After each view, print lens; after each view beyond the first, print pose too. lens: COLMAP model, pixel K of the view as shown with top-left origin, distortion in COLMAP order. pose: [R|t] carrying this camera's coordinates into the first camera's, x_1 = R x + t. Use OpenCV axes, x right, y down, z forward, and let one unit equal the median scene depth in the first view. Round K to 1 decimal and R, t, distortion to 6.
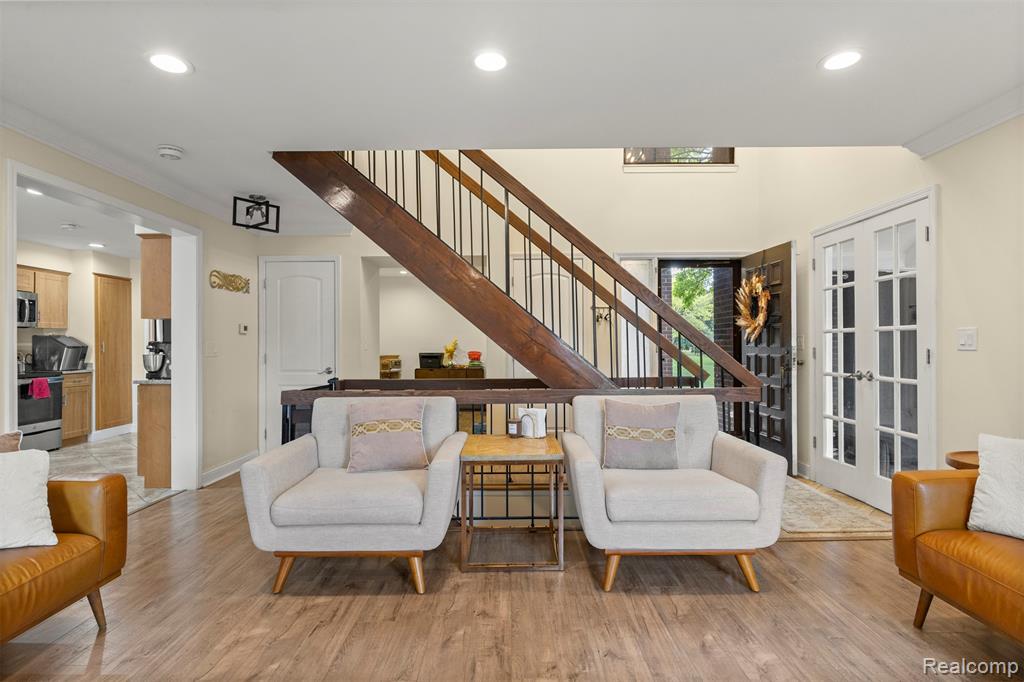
lens RADIAL K [[537.0, 0, 517.0], [0, 537.0, 339.0], [0, 0, 1]] dist [-0.003562, -0.001057]
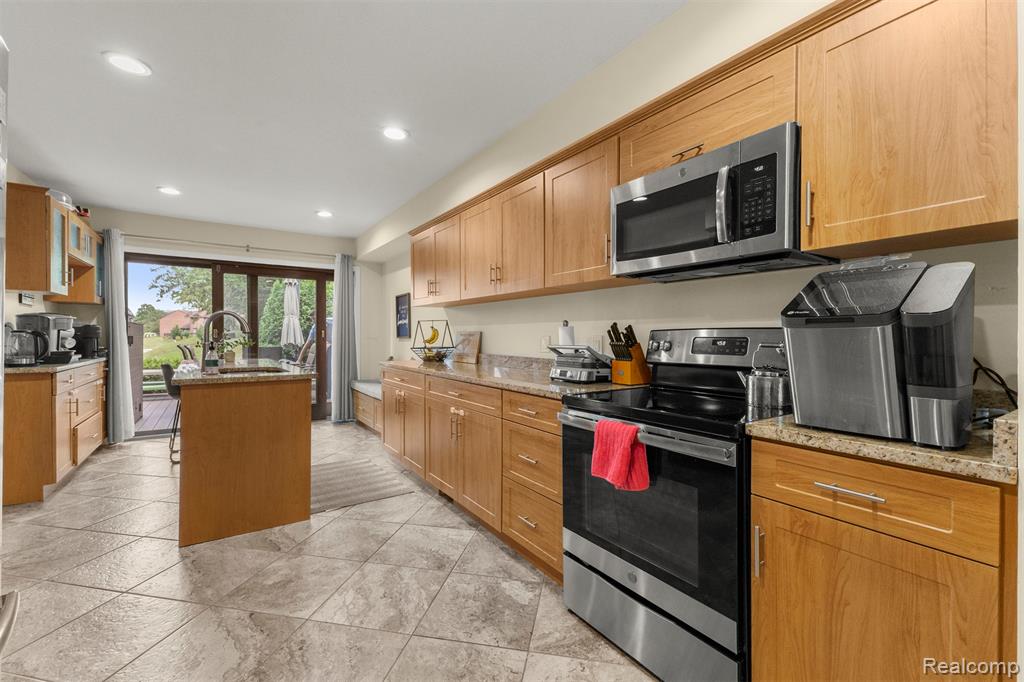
lens RADIAL K [[443.8, 0, 512.8], [0, 443.8, 341.8], [0, 0, 1]] dist [0.007166, -0.000428]
pose [[-0.839604, 0.006825, -0.543156, -0.922314], [0.005445, 0.999977, 0.004149, 0.031362], [0.543171, 0.000526, -0.839622, 1.558670]]
